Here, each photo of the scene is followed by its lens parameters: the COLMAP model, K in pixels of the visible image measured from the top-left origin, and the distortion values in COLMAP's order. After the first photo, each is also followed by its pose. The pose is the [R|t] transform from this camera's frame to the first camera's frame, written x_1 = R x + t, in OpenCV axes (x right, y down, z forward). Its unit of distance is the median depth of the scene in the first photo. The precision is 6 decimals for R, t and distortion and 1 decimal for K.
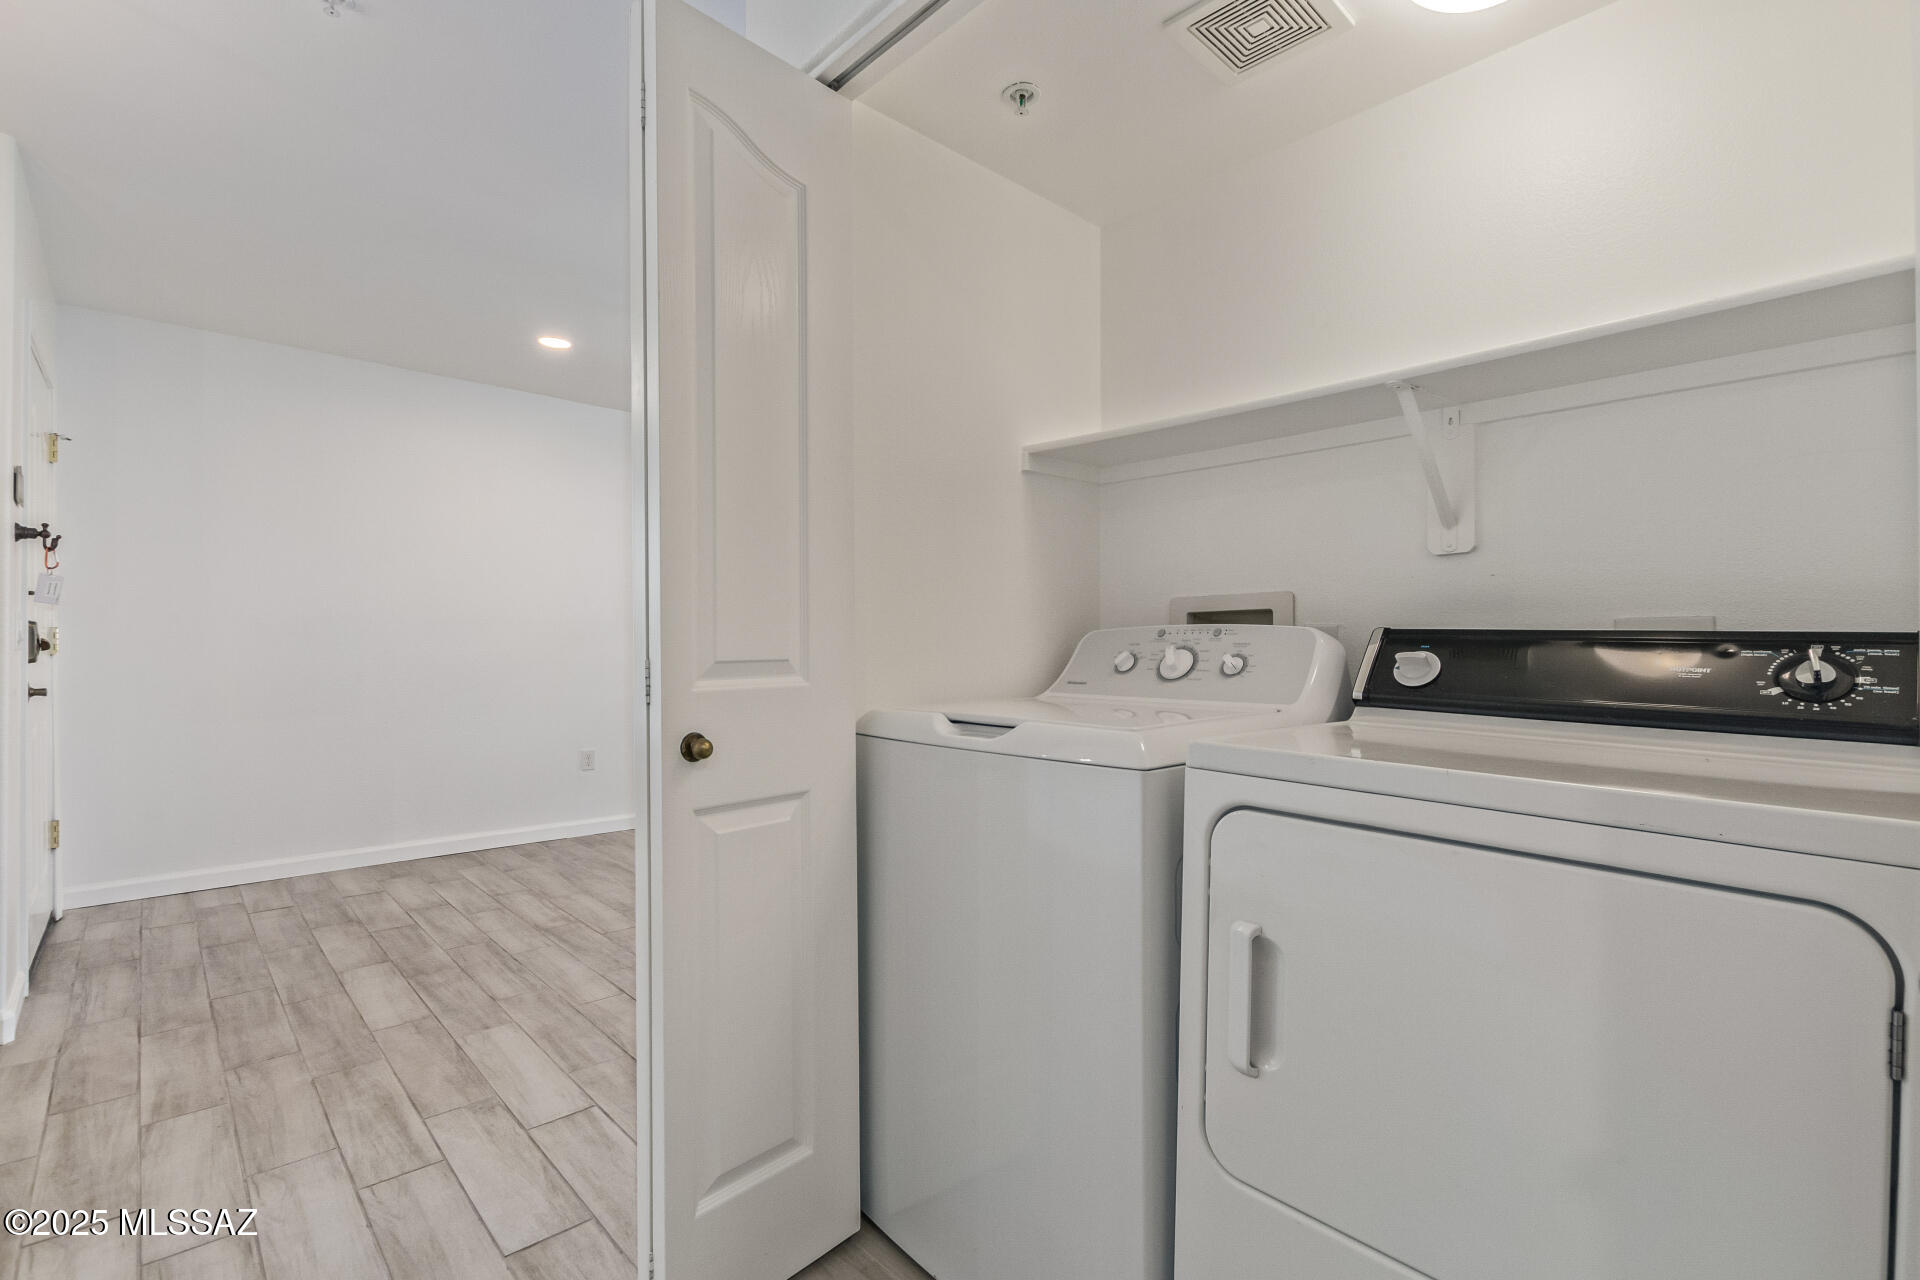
lens RADIAL K [[880.1, 0, 971.9], [0, 880.1, 636.9], [0, 0, 1]] dist [0.007943, -0.005320]
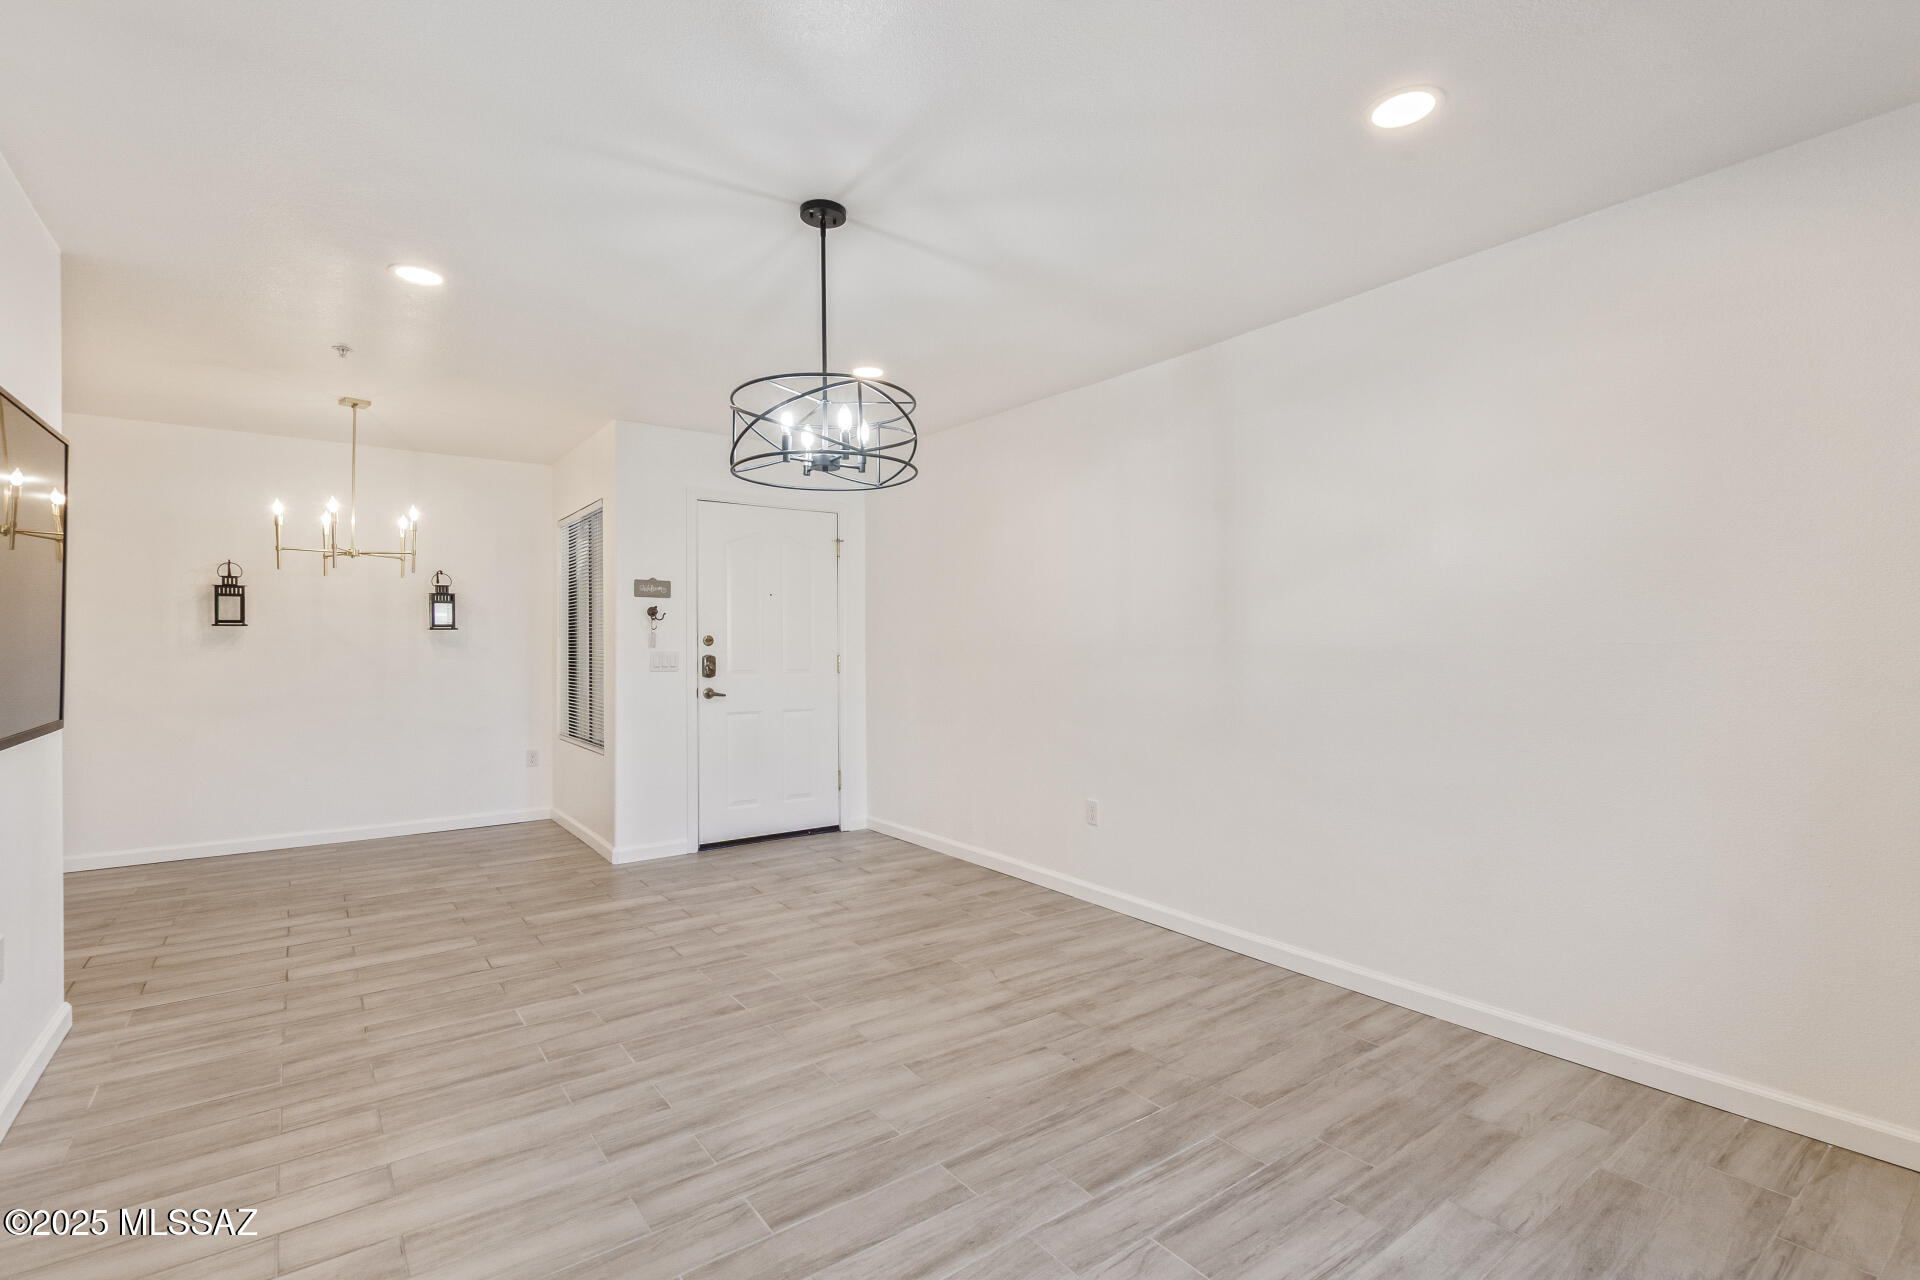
lens RADIAL K [[880.1, 0, 963.3], [0, 880.1, 634.2], [0, 0, 1]] dist [0.007943, -0.005320]
pose [[-0.111723, -0.010732, -0.993681, 0.638466], [0.009199, 0.999888, -0.011833, -0.030259], [0.993697, -0.010463, -0.111612, 1.532974]]
